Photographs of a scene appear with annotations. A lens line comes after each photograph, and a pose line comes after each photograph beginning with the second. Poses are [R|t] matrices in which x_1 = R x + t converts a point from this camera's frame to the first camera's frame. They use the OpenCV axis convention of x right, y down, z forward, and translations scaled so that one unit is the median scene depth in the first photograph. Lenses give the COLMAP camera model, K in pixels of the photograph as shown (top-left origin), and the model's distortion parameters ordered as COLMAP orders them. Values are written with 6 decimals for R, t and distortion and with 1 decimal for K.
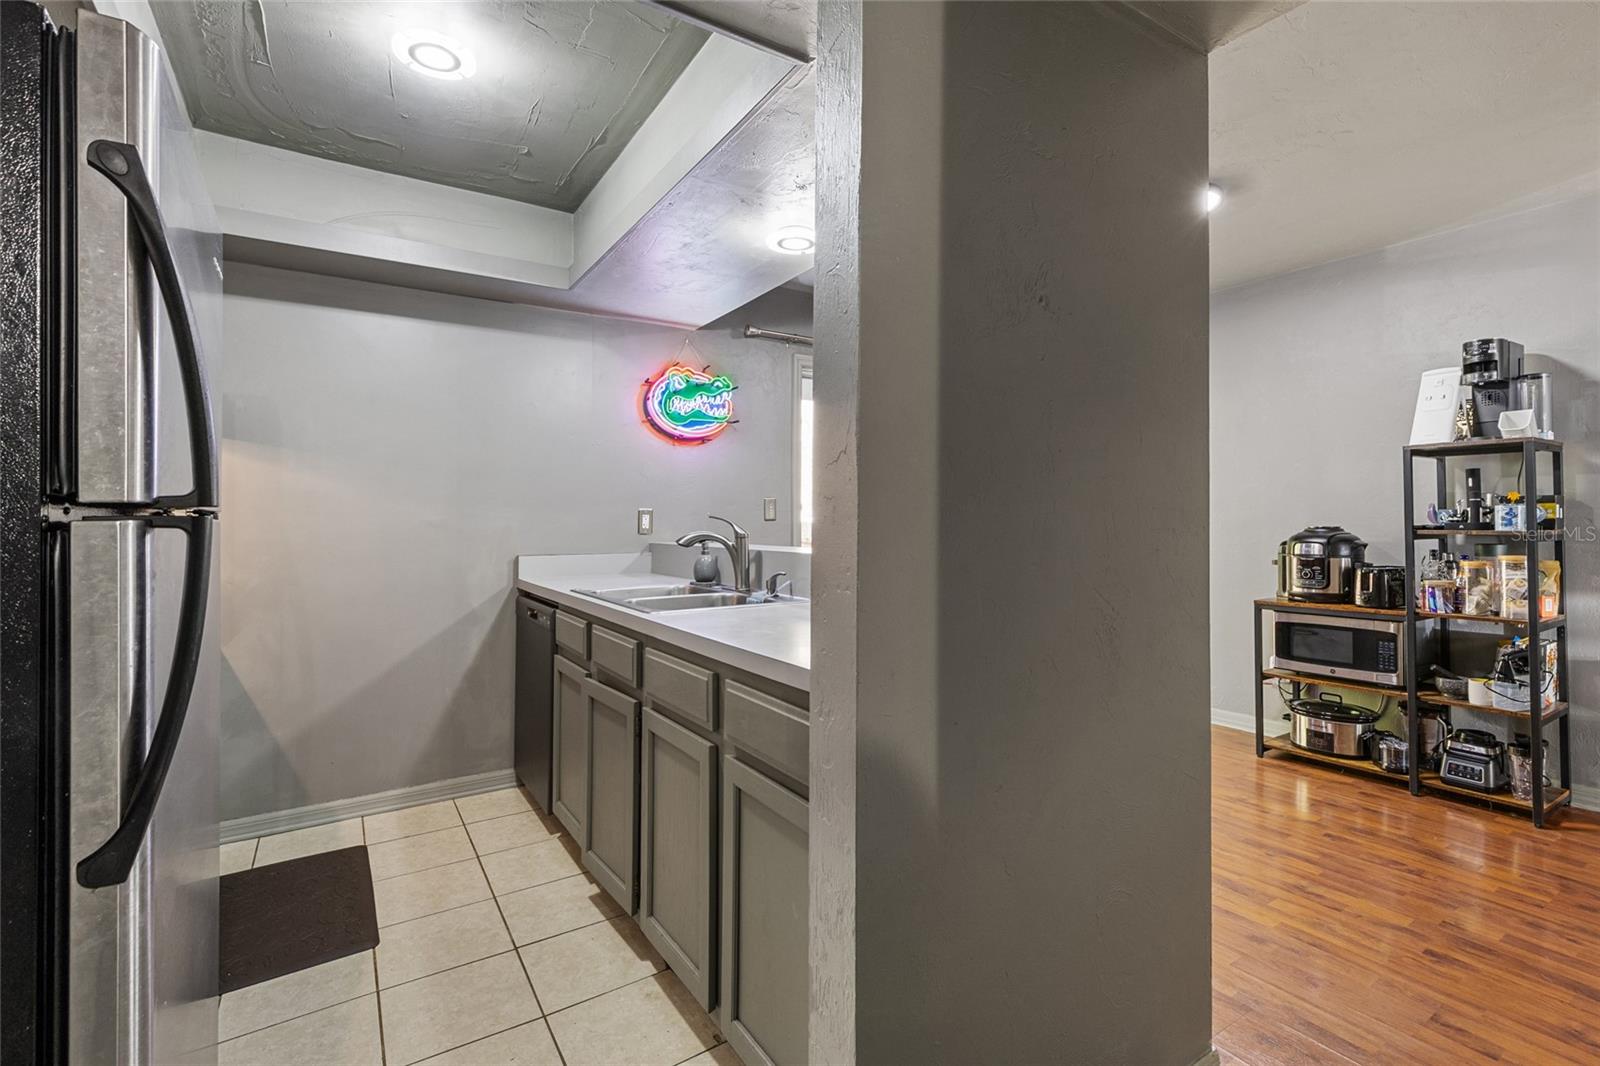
lens RADIAL K [[721.4, 0, 810.6], [0, 721.4, 522.0], [0, 0, 1]] dist [0.004615, 0.000886]
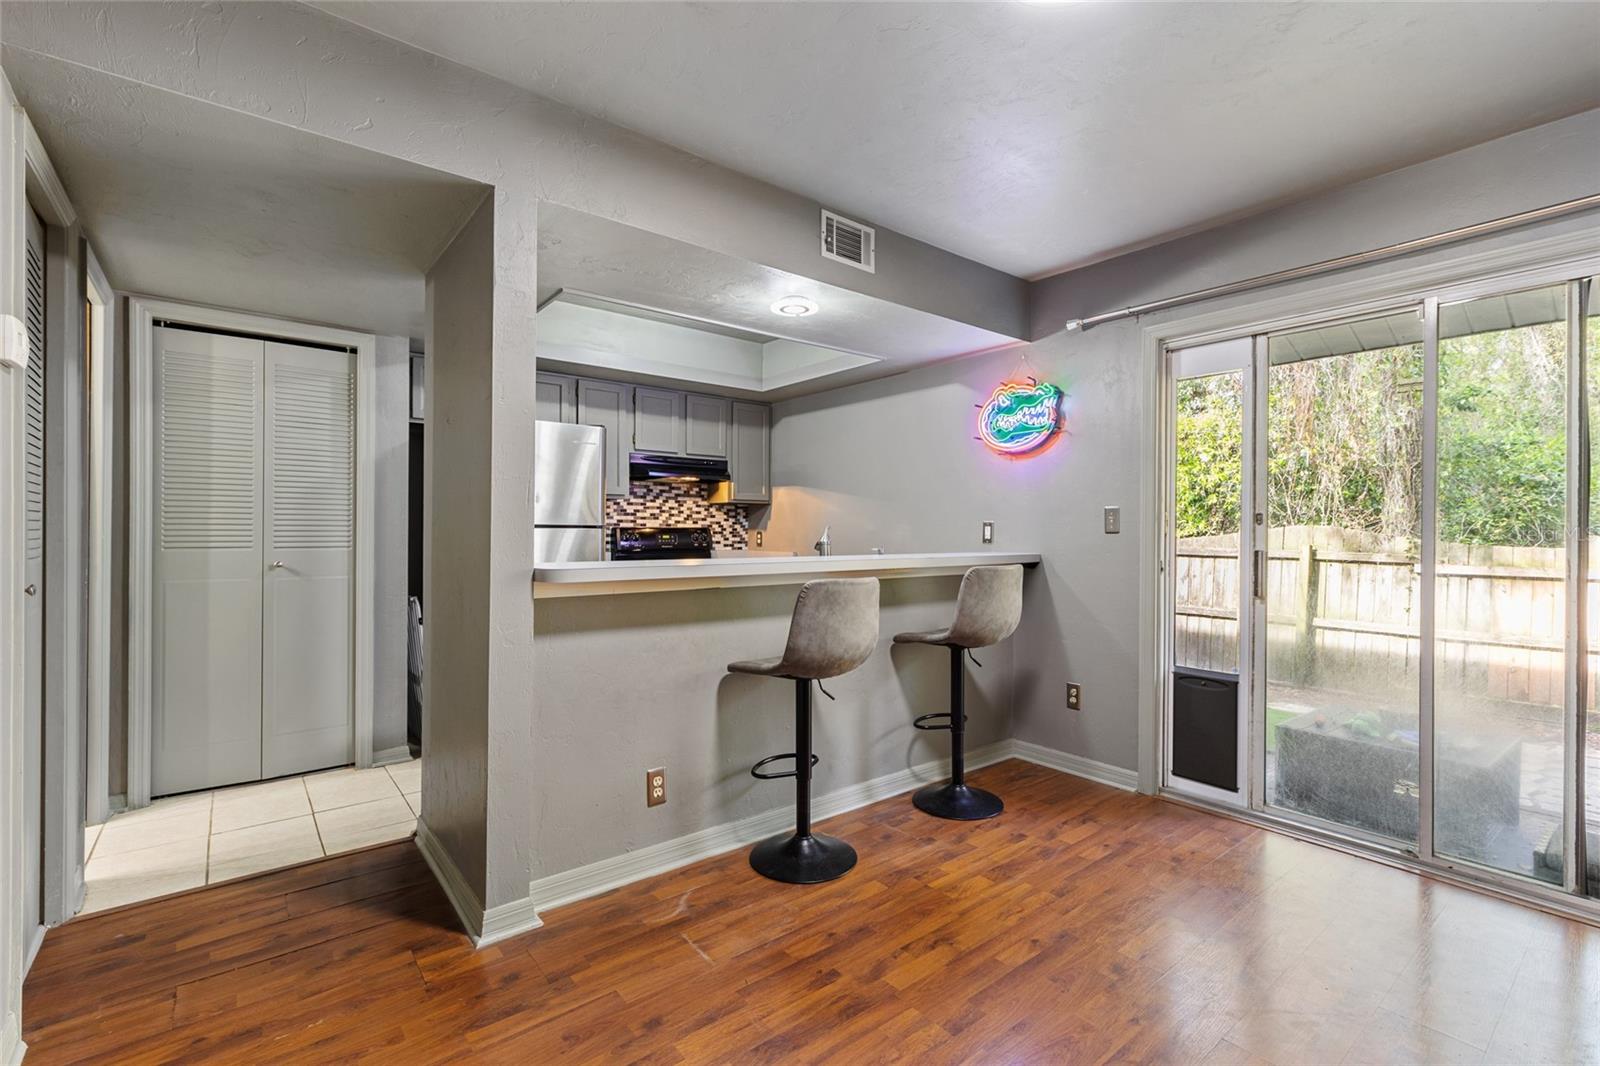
lens RADIAL K [[721.4, 0, 806.2], [0, 721.4, 530.1], [0, 0, 1]] dist [0.004615, 0.000886]
pose [[0.104584, 0.005557, -0.994501, 0.995213], [-0.009907, 0.999941, 0.004546, -0.007089], [0.994467, 0.009377, 0.104632, 0.715845]]
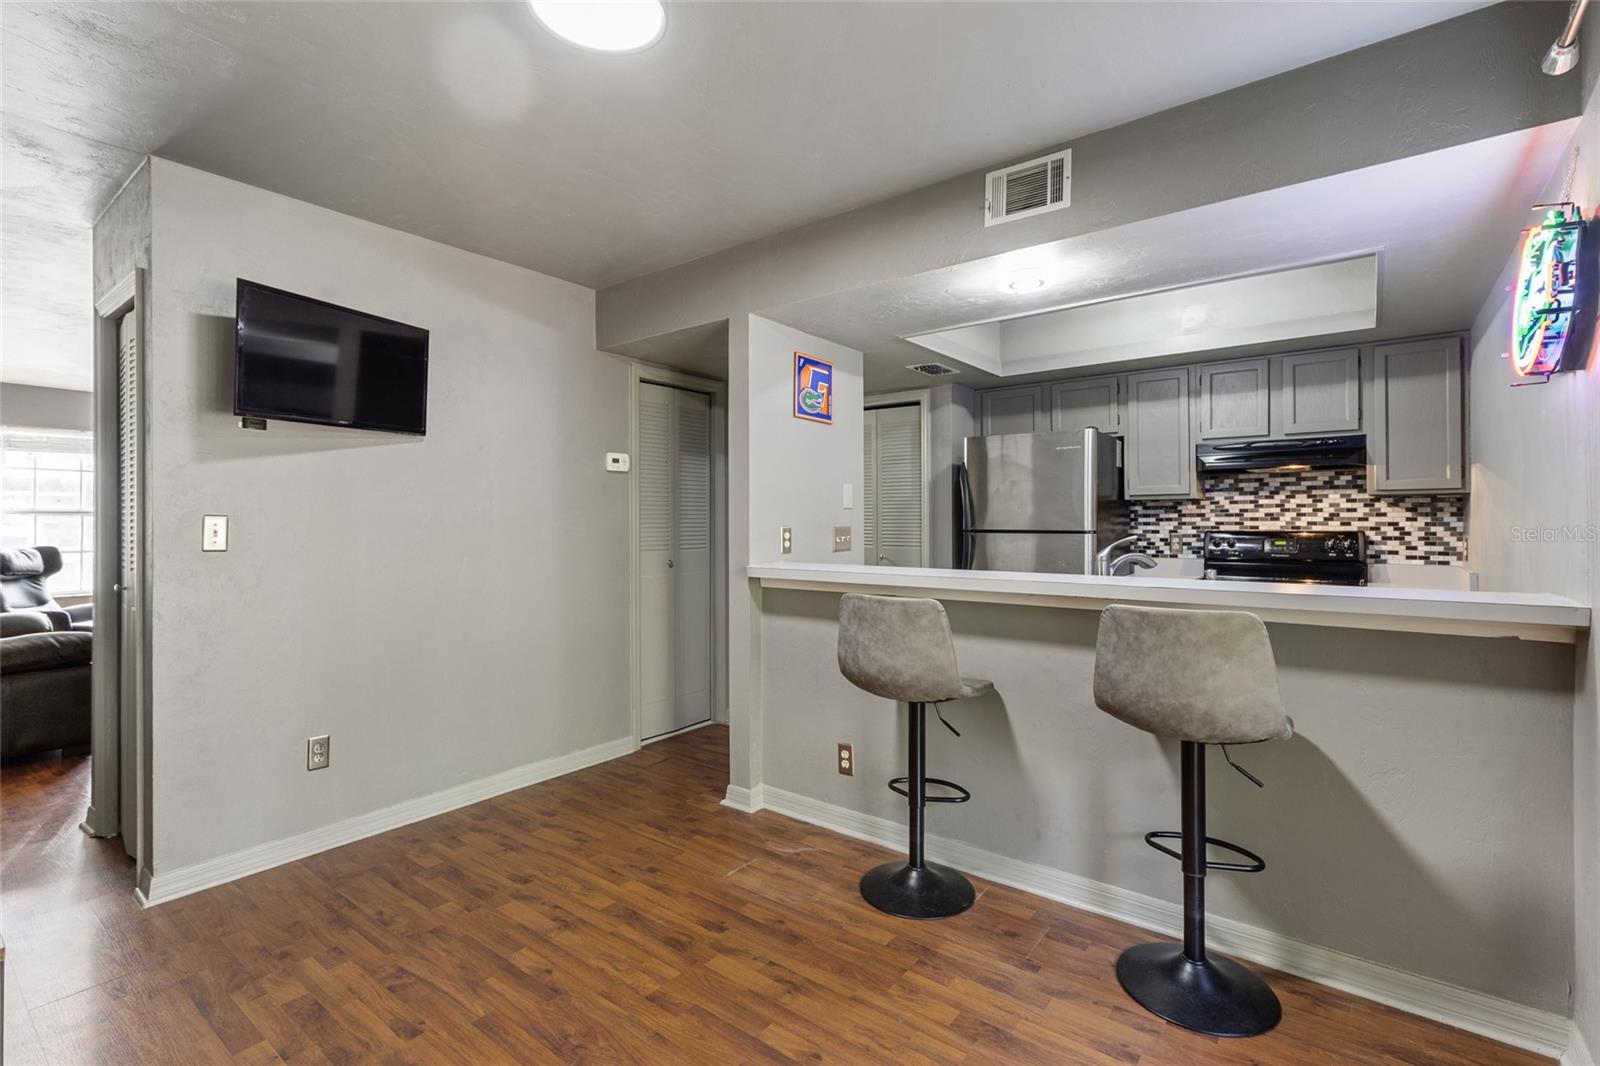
lens RADIAL K [[721.4, 0, 800.6], [0, 721.4, 516.4], [0, 0, 1]] dist [0.004615, 0.000886]
pose [[-0.943763, 0.005450, -0.330577, 0.528296], [0.006197, 0.999980, -0.001205, -0.033081], [0.330564, -0.003186, -0.943778, 1.538654]]
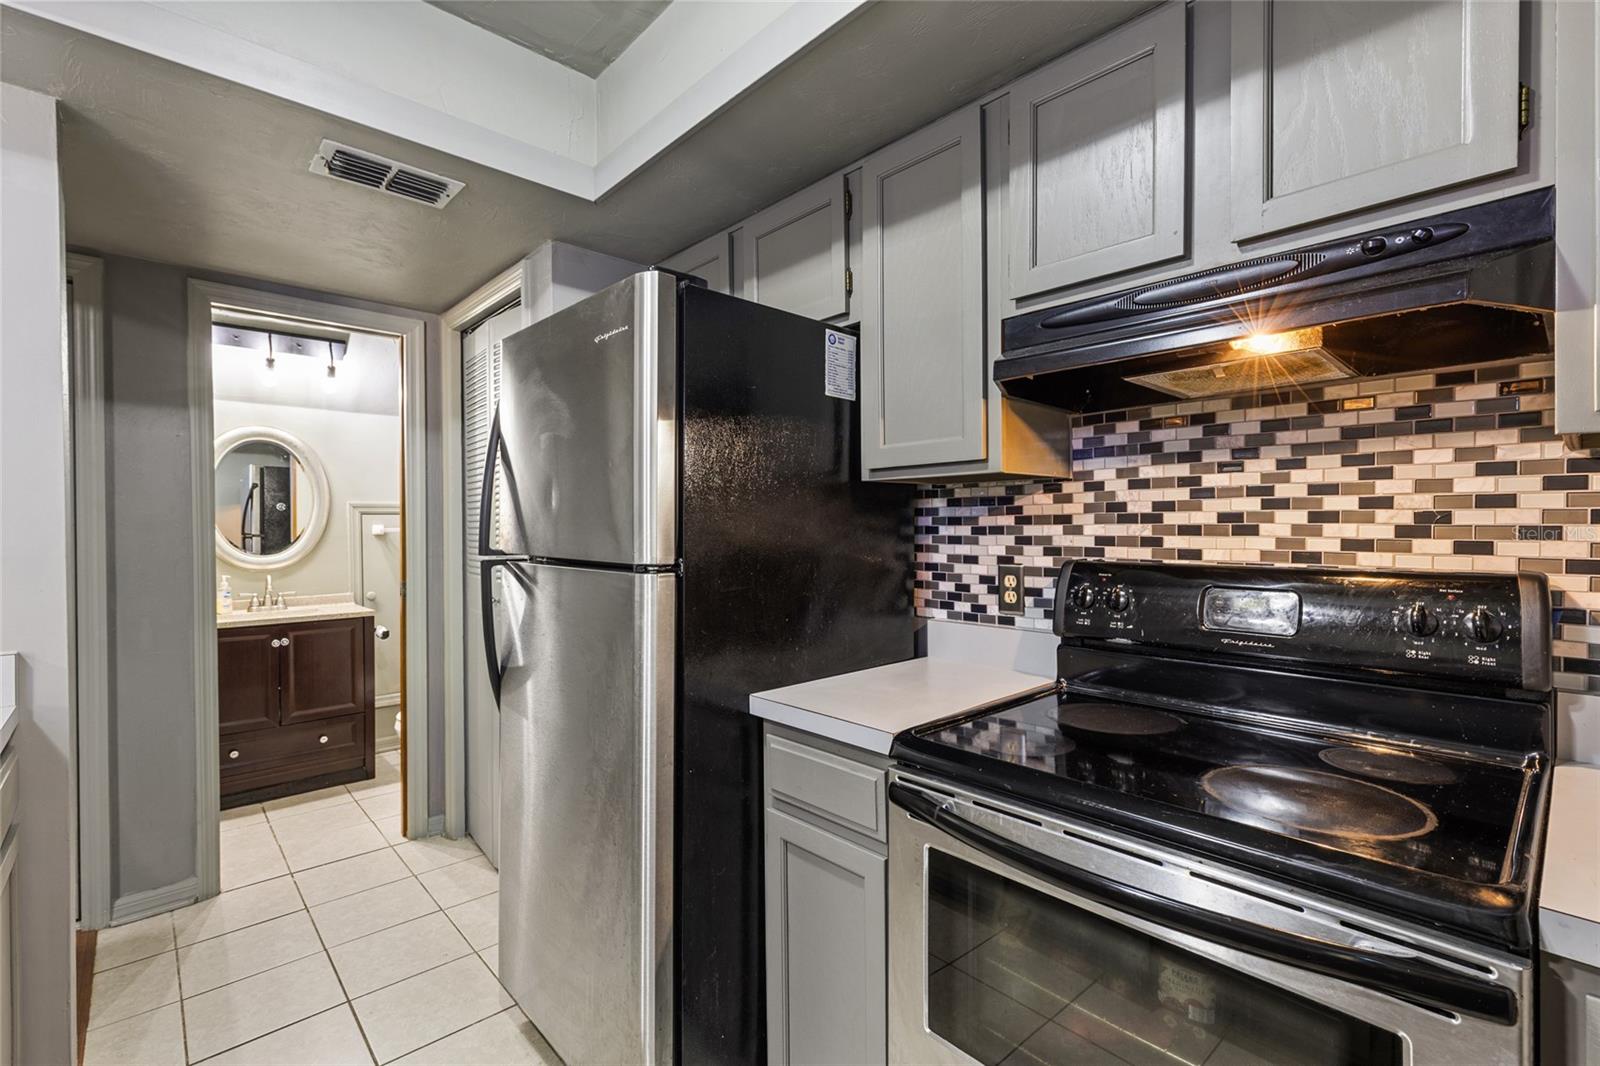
lens RADIAL K [[721.4, 0, 794.6], [0, 721.4, 531.8], [0, 0, 1]] dist [0.004615, 0.000886]
pose [[-0.983549, 0.009575, -0.180389, -0.408033], [0.007382, 0.999891, 0.012823, -0.031499], [0.180492, 0.011280, -0.983512, 0.944969]]
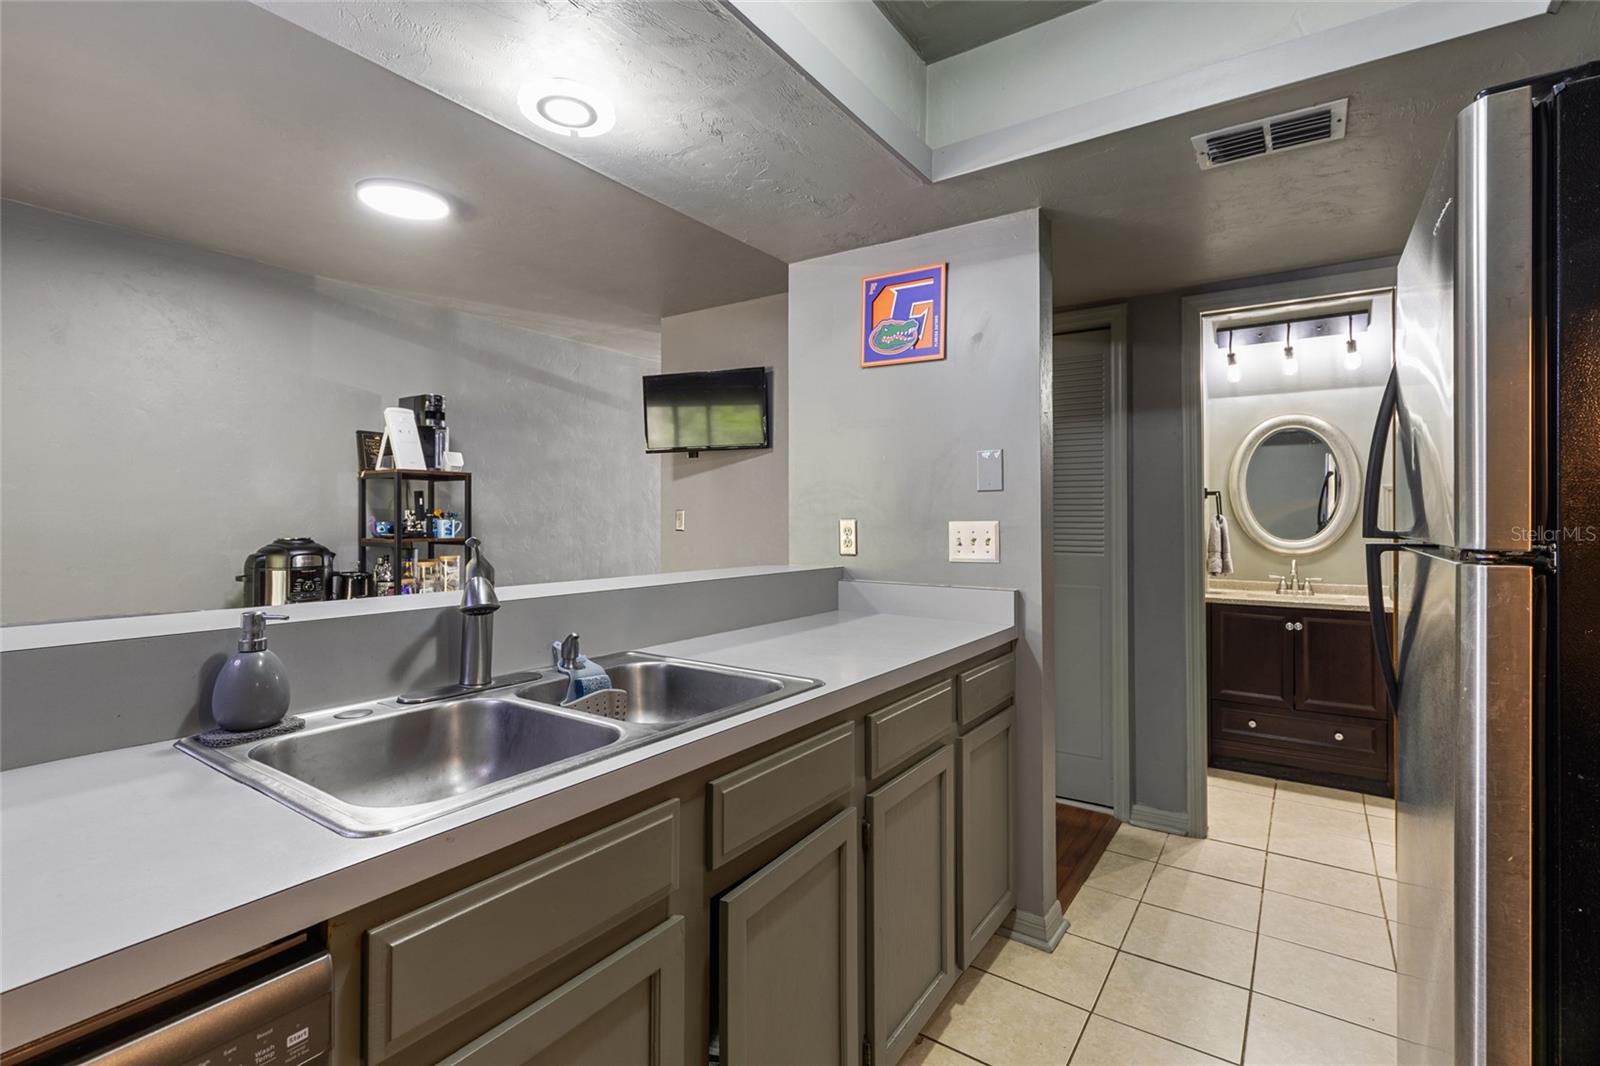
lens RADIAL K [[721.4, 0, 799.8], [0, 721.4, 508.8], [0, 0, 1]] dist [0.004615, 0.000886]
pose [[-0.395474, 0.015994, 0.918338, -0.563284], [0.002846, 0.999865, -0.016188, -0.018511], [-0.918473, -0.003788, -0.395466, 0.854578]]
